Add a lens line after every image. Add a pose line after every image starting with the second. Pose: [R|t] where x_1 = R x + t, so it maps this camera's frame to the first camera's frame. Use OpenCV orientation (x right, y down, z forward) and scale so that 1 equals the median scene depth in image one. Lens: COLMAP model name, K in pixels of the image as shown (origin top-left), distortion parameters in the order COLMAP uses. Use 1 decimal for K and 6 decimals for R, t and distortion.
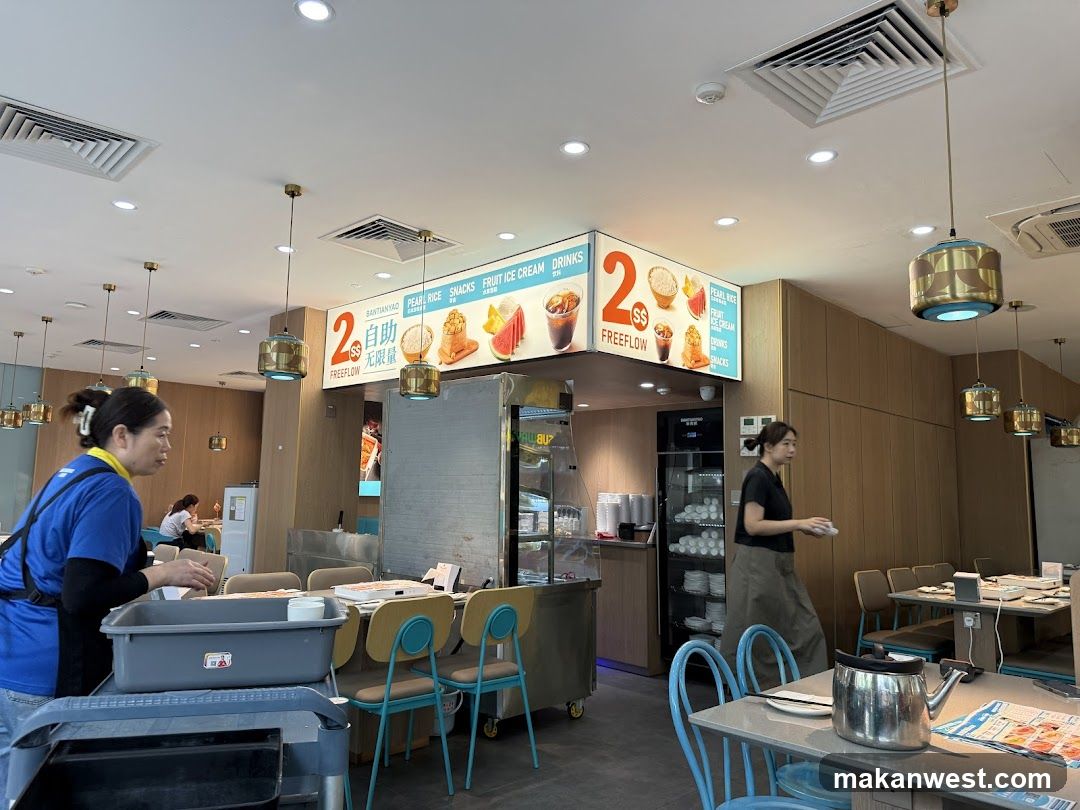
lens RADIAL K [[766.7, 0, 535.7], [0, 766.7, 400.1], [0, 0, 1]] dist [-0.004316, 0.014568]
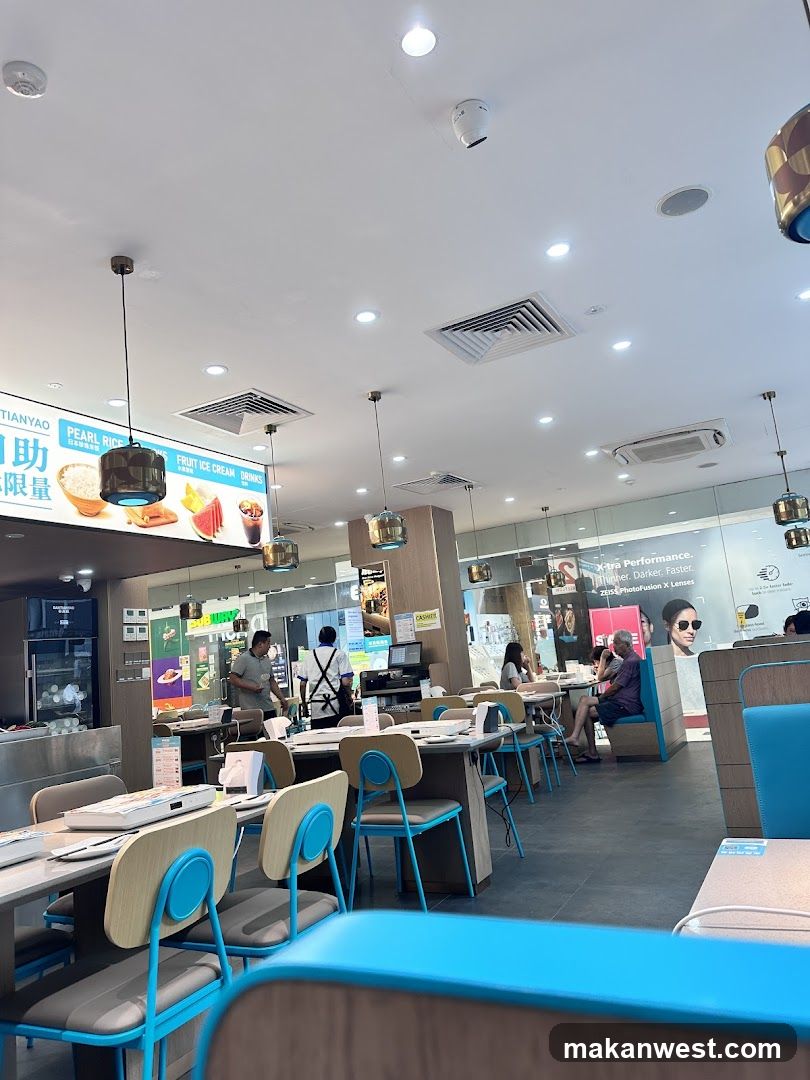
lens RADIAL K [[766.7, 0, 409.3], [0, 766.7, 540.8], [0, 0, 1]] dist [-0.004316, 0.014568]
pose [[-0.306453, 0.158582, 0.938583, -1.042770], [-0.011412, 0.985342, -0.170209, 0.119225], [-0.951817, -0.062872, -0.300152, 0.944335]]
